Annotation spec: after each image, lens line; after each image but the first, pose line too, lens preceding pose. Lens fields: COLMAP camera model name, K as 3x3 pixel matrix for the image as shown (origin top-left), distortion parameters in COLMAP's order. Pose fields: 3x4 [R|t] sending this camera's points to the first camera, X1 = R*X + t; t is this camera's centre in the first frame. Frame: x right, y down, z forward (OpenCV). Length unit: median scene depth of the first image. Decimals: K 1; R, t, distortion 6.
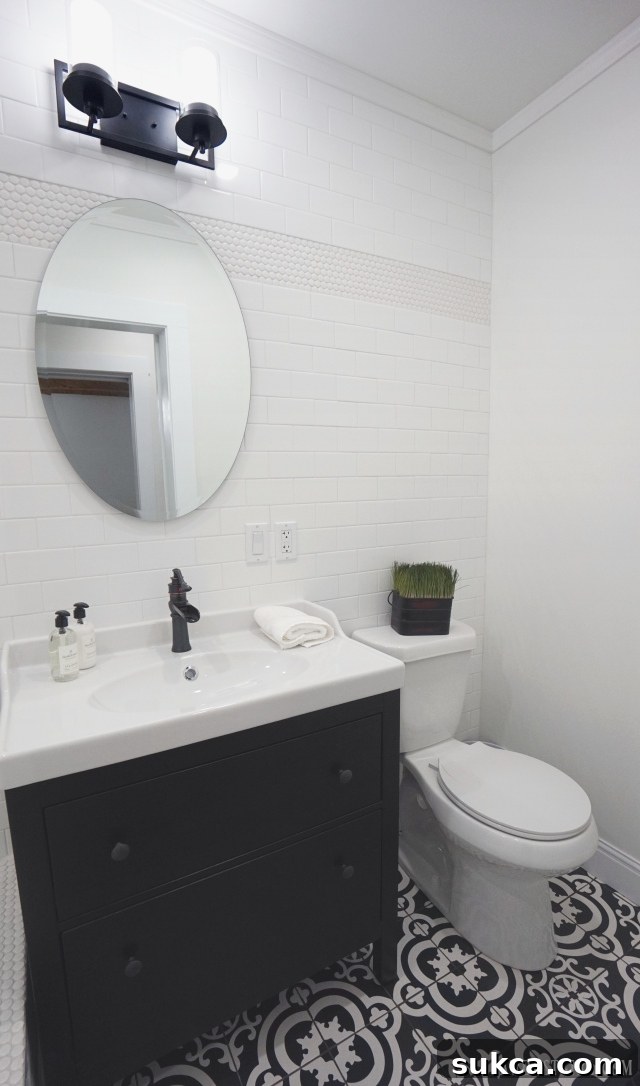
lens RADIAL K [[522.8, 0, 319.2], [0, 522.8, 544.0], [0, 0, 1]] dist [-0.006657, 0.000362]
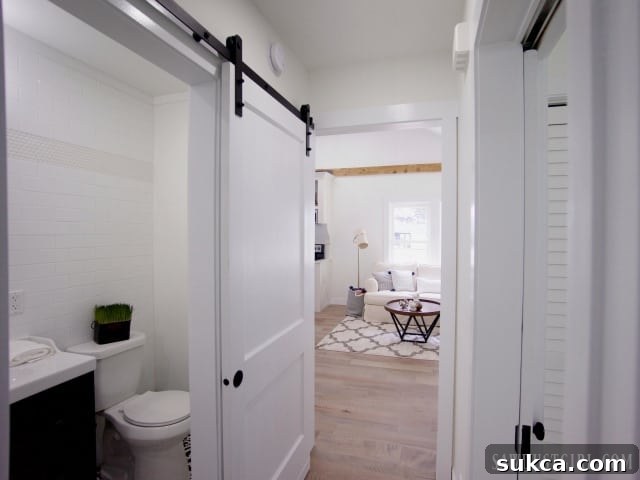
lens RADIAL K [[315.8, 0, 326.1], [0, 315.8, 245.0], [0, 0, 1]] dist [-0.005778, 0.001309]
pose [[0.736853, 0.002419, 0.676049, -0.011274], [0.057534, 0.996141, -0.066273, -0.072831], [-0.673600, 0.087729, 0.733871, -0.495331]]
